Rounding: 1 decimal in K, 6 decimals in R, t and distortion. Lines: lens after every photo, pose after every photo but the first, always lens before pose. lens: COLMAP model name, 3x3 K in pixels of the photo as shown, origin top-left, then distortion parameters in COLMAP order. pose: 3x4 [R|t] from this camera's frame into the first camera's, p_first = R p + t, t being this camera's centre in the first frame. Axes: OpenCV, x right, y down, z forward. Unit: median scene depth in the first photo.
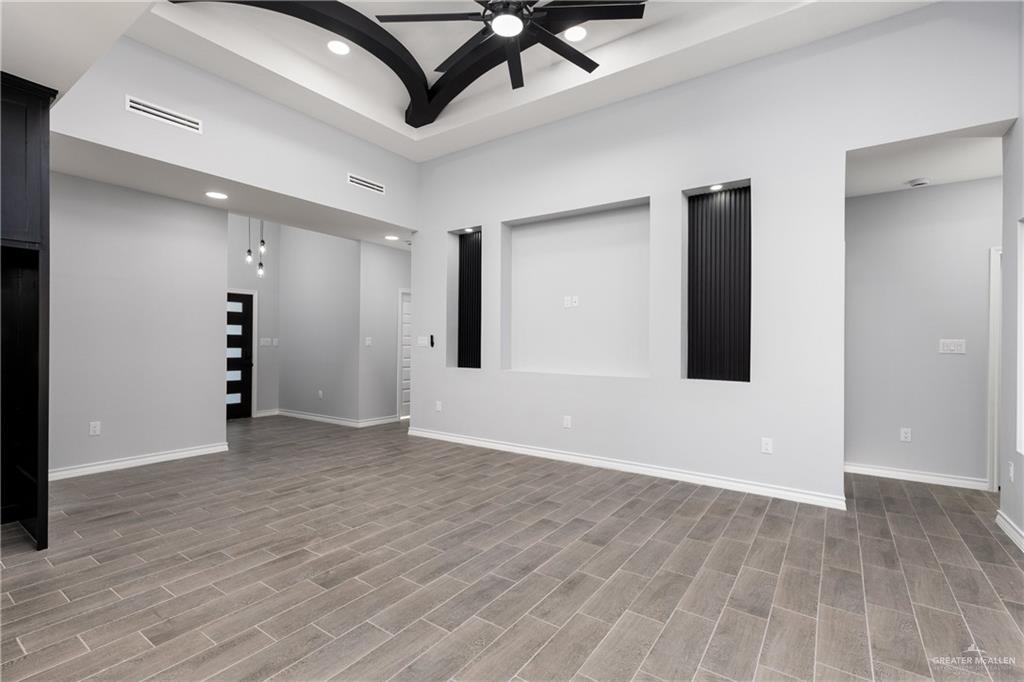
lens RADIAL K [[468.9, 0, 512.0], [0, 468.9, 341.0], [0, 0, 1]] dist [0.017564, 0.000088]
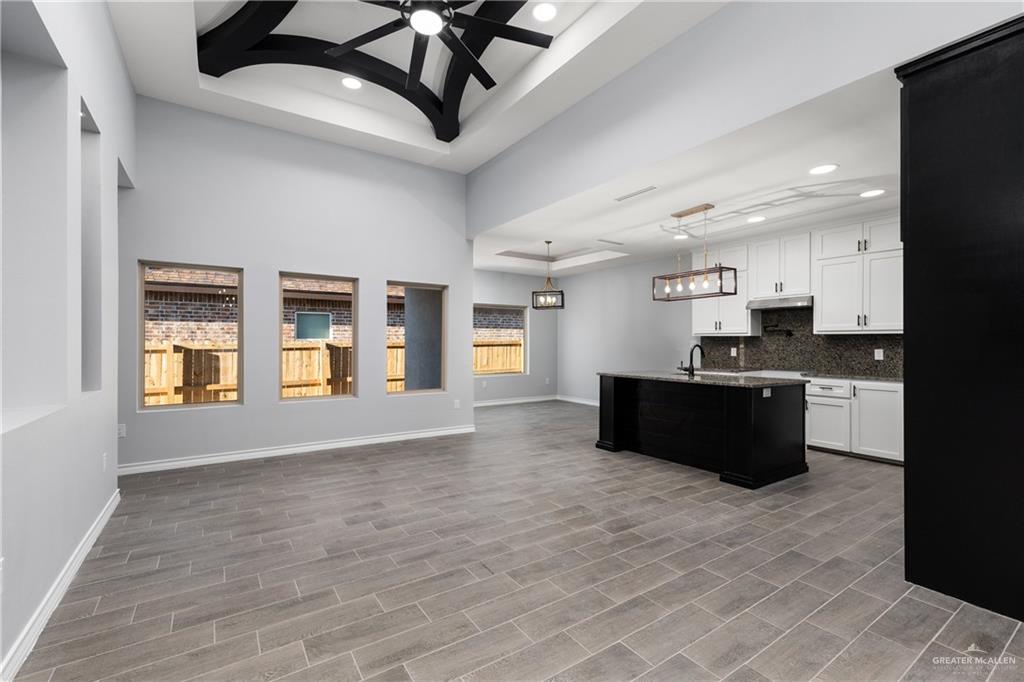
lens RADIAL K [[444.5, 0, 512.0], [0, 444.5, 341.0], [0, 0, 1]] dist [-0.000061, 0.000009]
pose [[-0.934456, -0.006150, 0.356025, -0.537596], [-0.010388, 0.999896, -0.009995, 0.005404], [-0.355927, -0.013038, -0.934423, 1.881741]]
